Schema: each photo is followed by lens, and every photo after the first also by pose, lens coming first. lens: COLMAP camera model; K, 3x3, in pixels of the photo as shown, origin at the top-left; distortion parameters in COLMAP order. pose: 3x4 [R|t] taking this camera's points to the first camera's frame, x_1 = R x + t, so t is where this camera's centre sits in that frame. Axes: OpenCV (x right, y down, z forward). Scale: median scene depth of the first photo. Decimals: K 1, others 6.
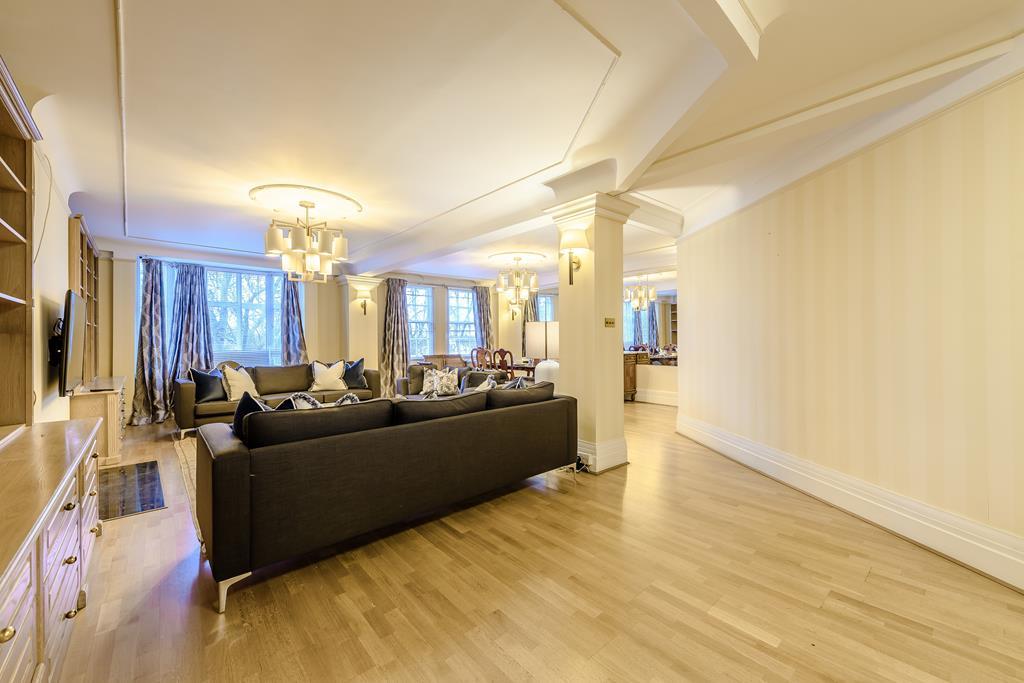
lens RADIAL K [[400.9, 0, 513.5], [0, 400.9, 338.8], [0, 0, 1]] dist [0.011318, -0.002502]
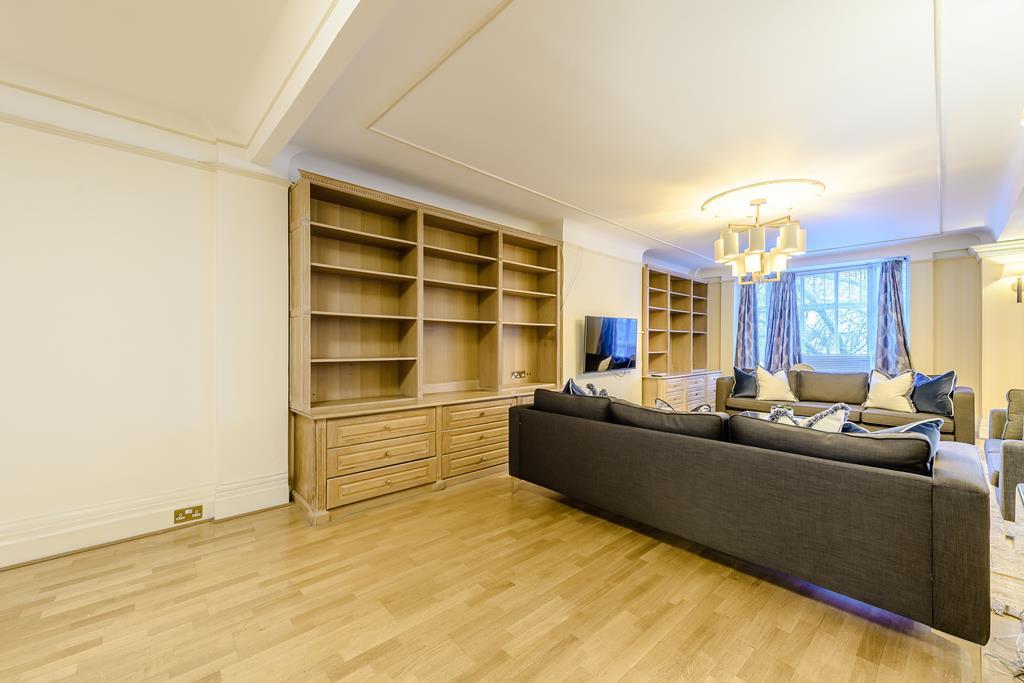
lens RADIAL K [[400.9, 0, 511.0], [0, 400.9, 346.1], [0, 0, 1]] dist [0.011318, -0.002502]
pose [[0.005267, 0.012562, -0.999907, 0.319380], [0.000805, 0.999921, 0.012566, -0.002792], [0.999986, -0.000871, 0.005256, 0.290976]]
